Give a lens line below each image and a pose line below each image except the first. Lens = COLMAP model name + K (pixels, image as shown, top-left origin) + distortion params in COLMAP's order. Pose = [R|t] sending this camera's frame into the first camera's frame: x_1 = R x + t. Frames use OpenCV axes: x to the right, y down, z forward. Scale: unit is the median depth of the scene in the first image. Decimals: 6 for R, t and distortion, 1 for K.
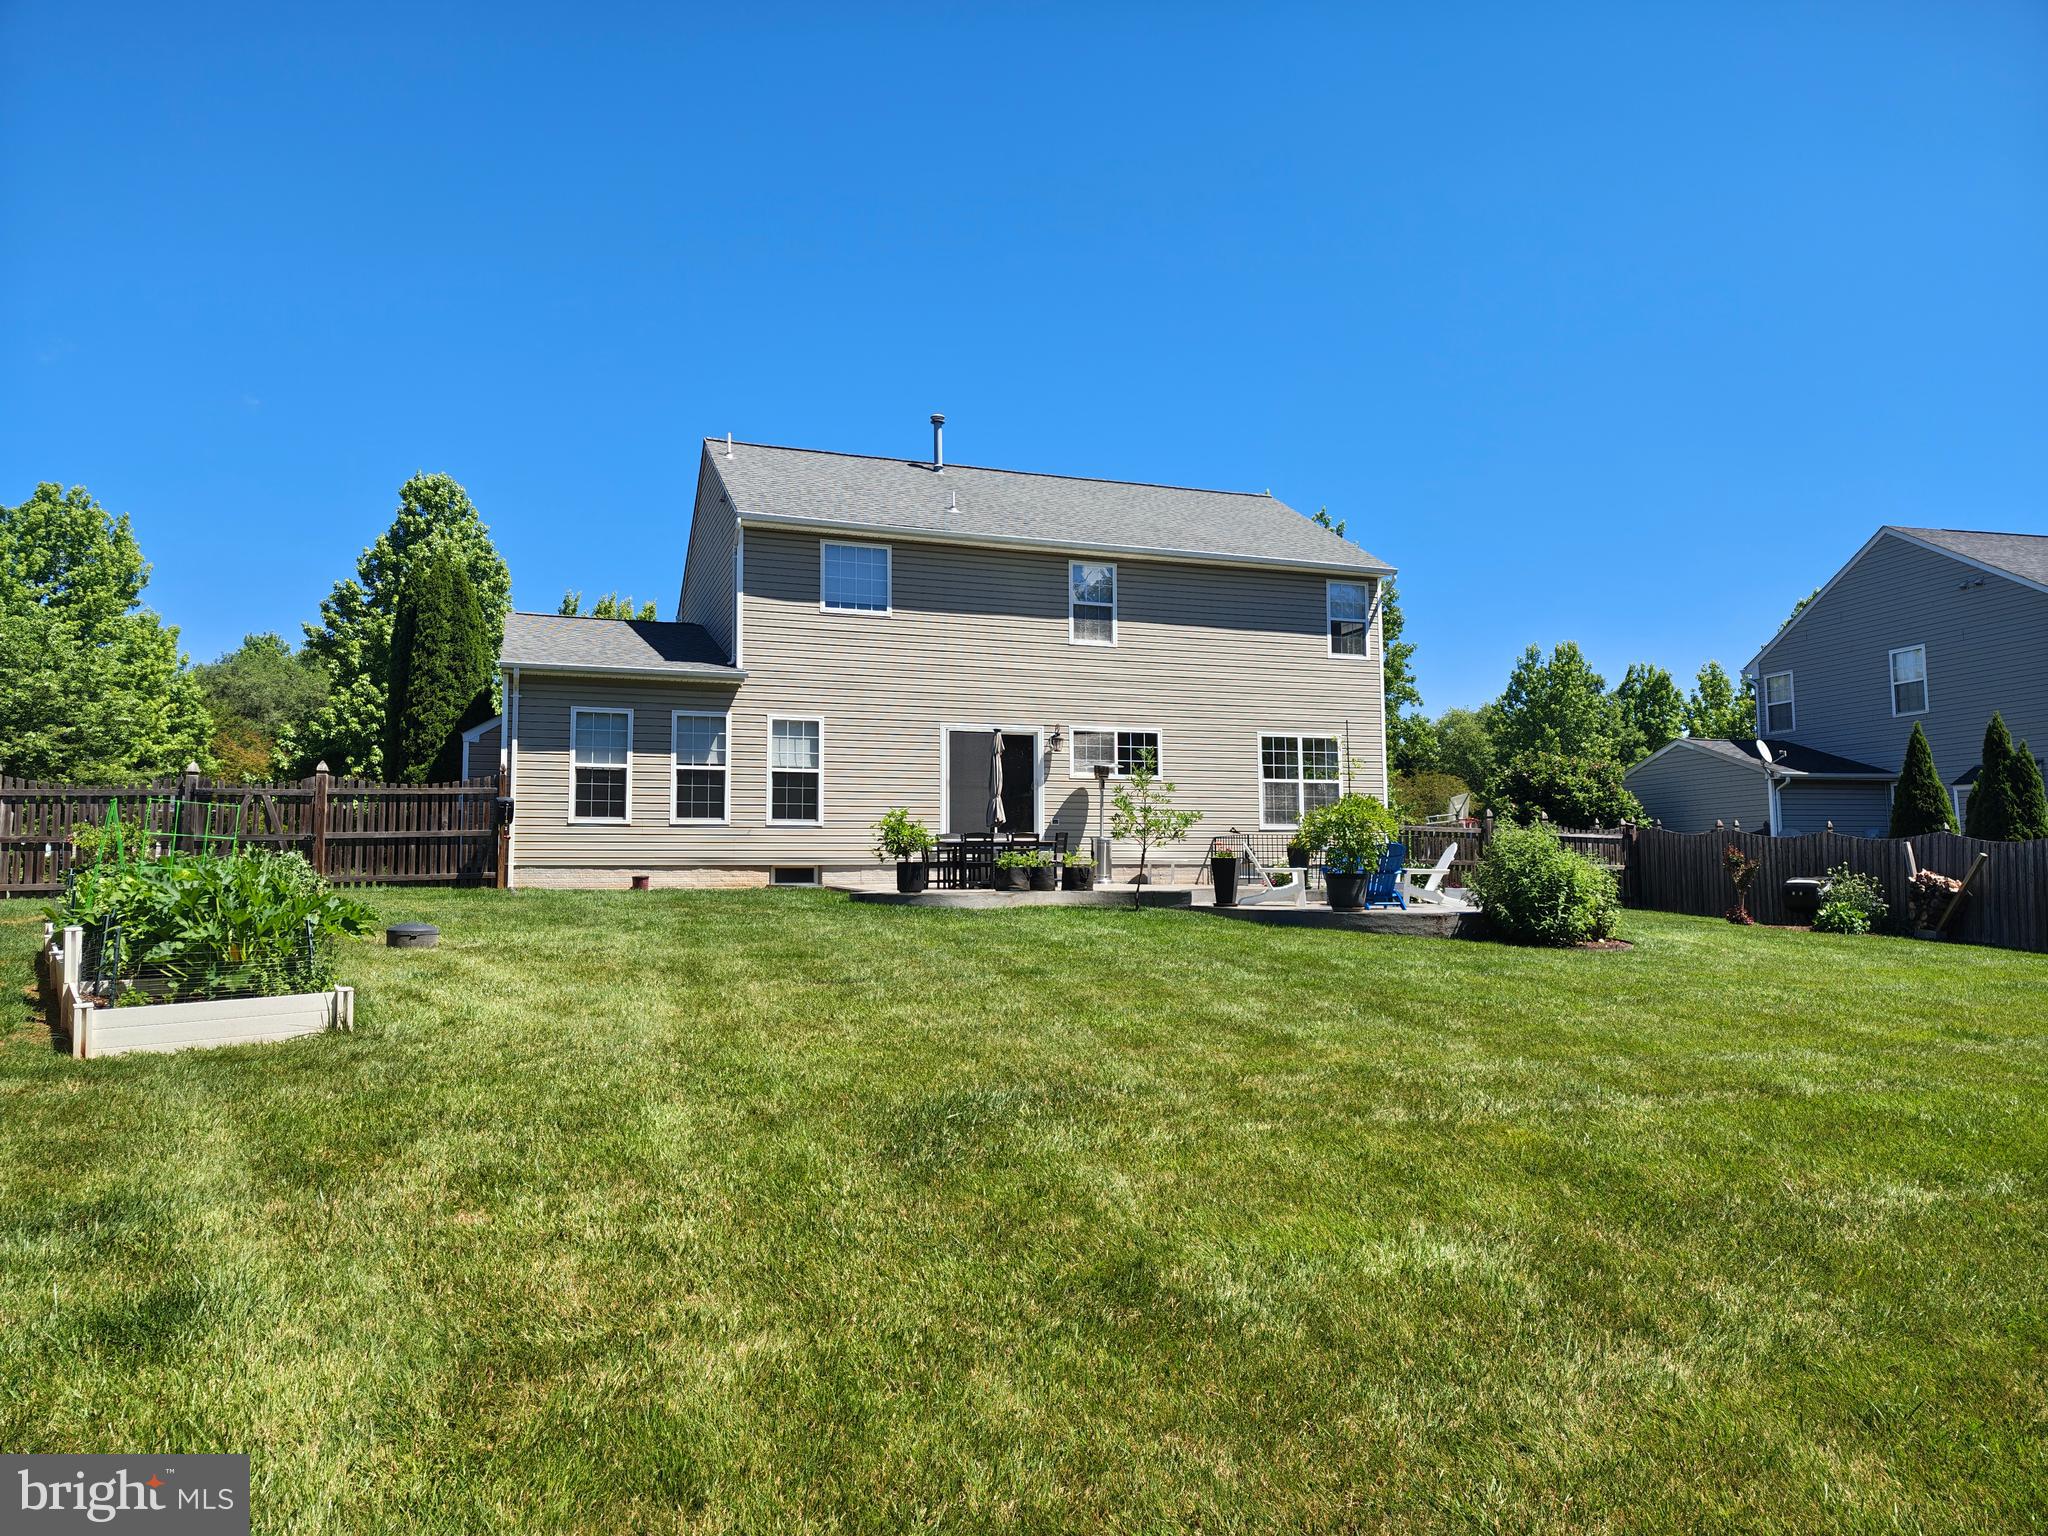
lens RADIAL K [[1404.3, 0, 1016.5], [0, 1404.3, 777.7], [0, 0, 1]] dist [0.056176, -0.027827]
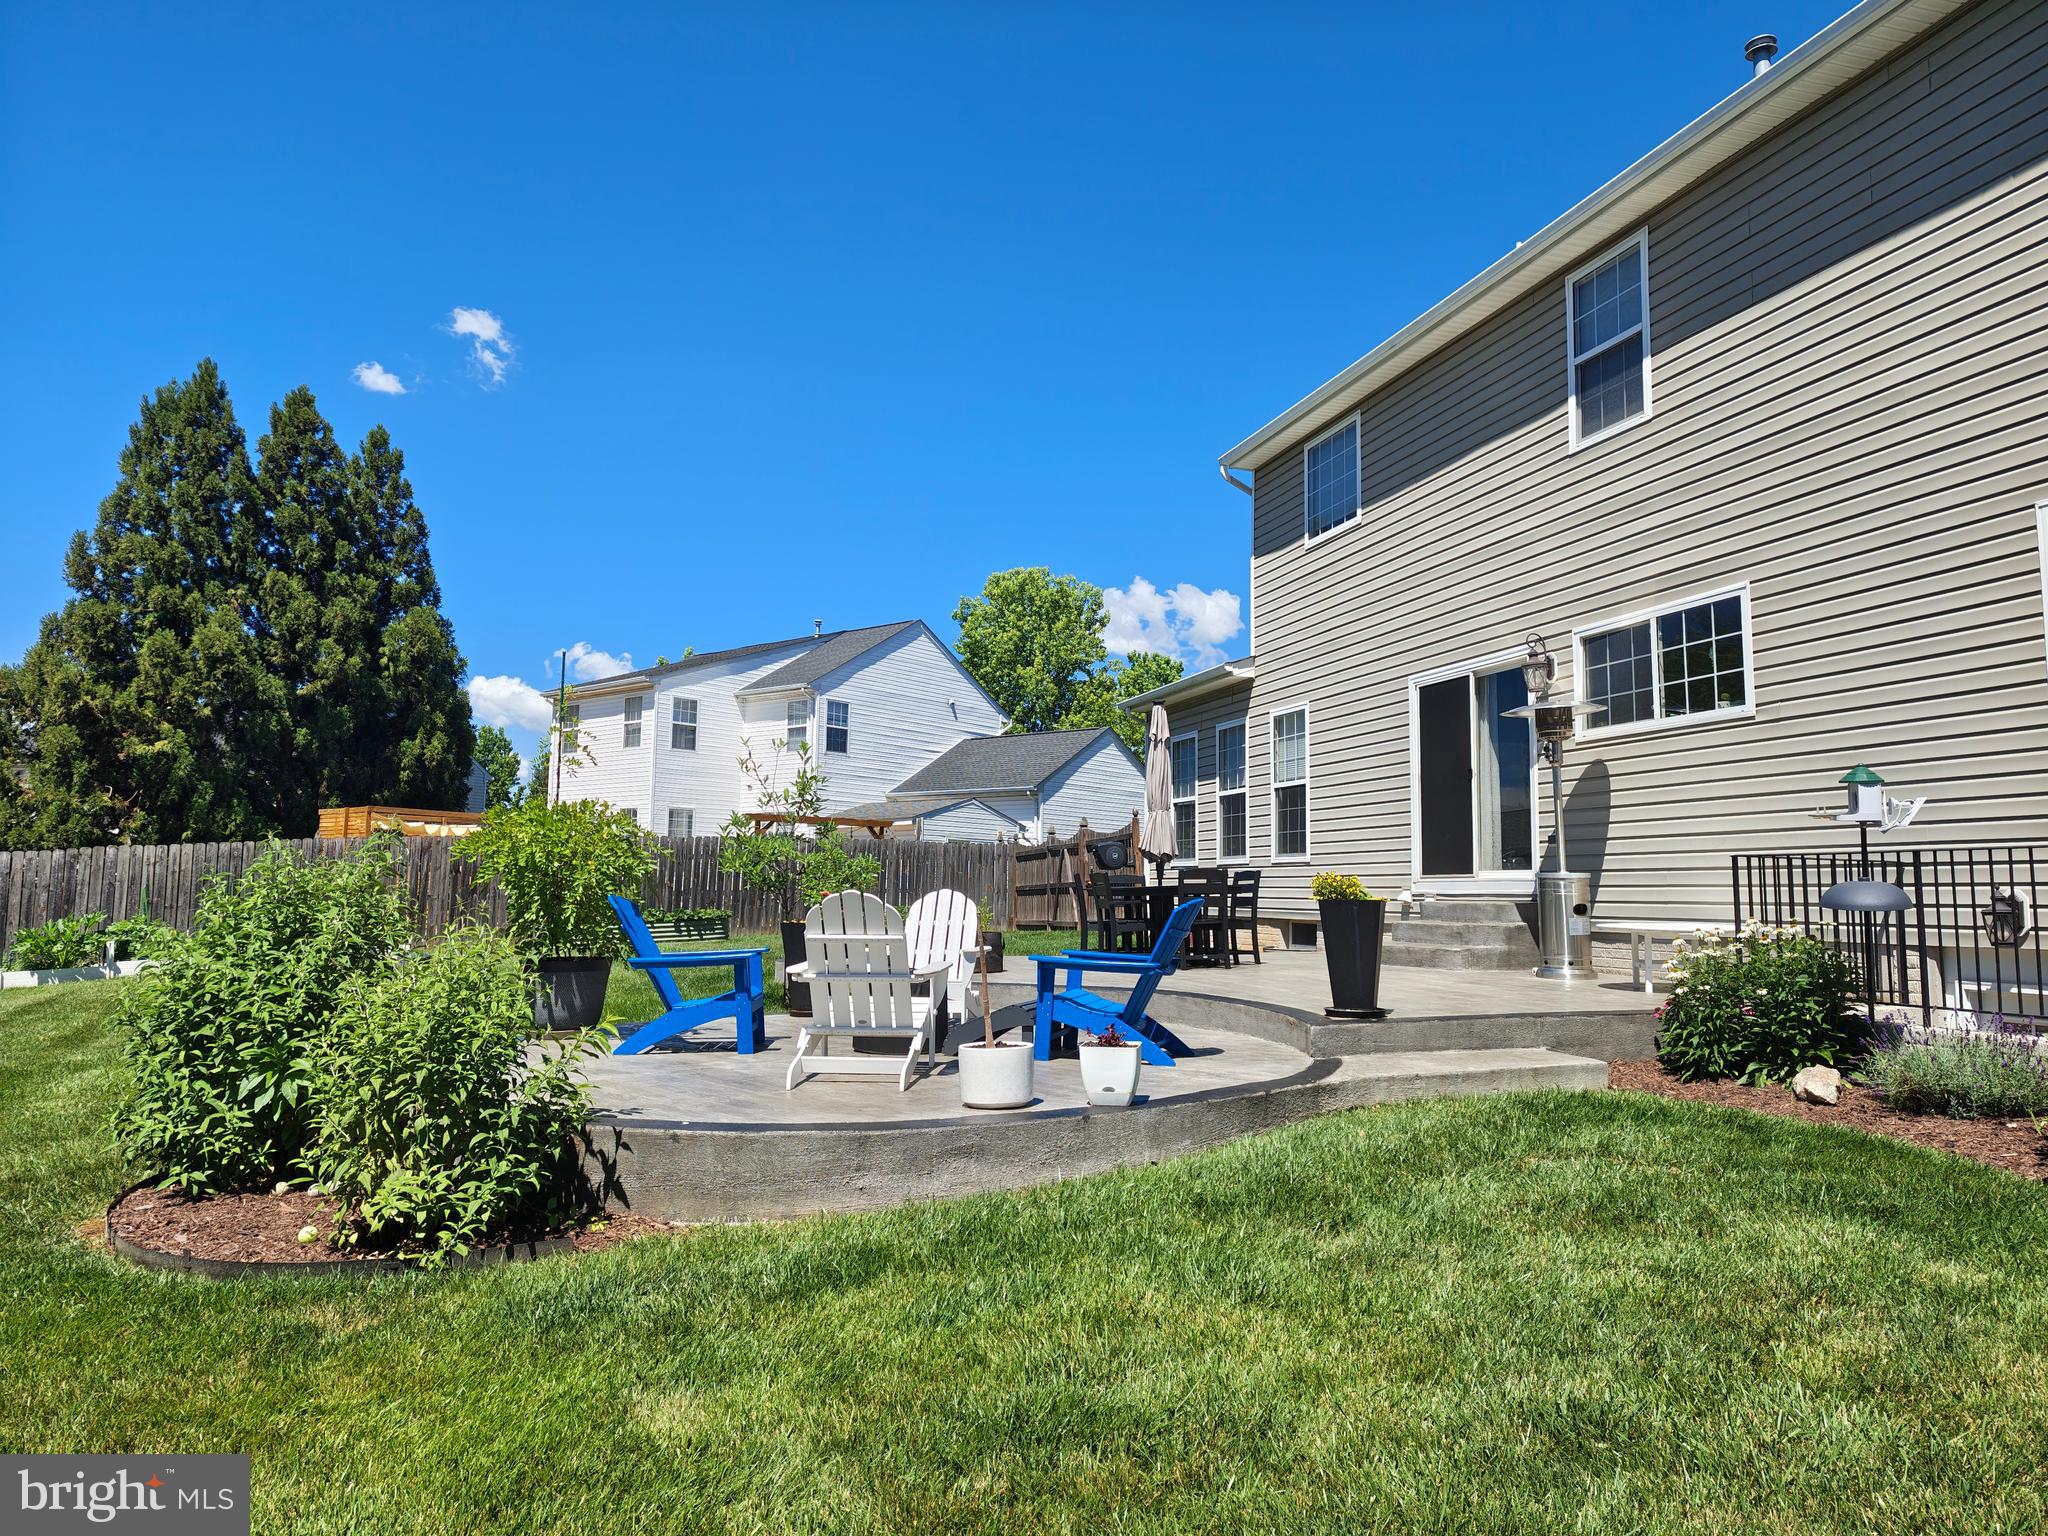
lens RADIAL K [[1404.3, 0, 1016.5], [0, 1404.3, 777.7], [0, 0, 1]] dist [0.056176, -0.027827]
pose [[-0.072560, -0.074804, -0.994555, 0.530659], [0.080304, 0.993508, -0.080584, 0.035802], [0.994126, -0.085714, -0.066082, 0.870717]]
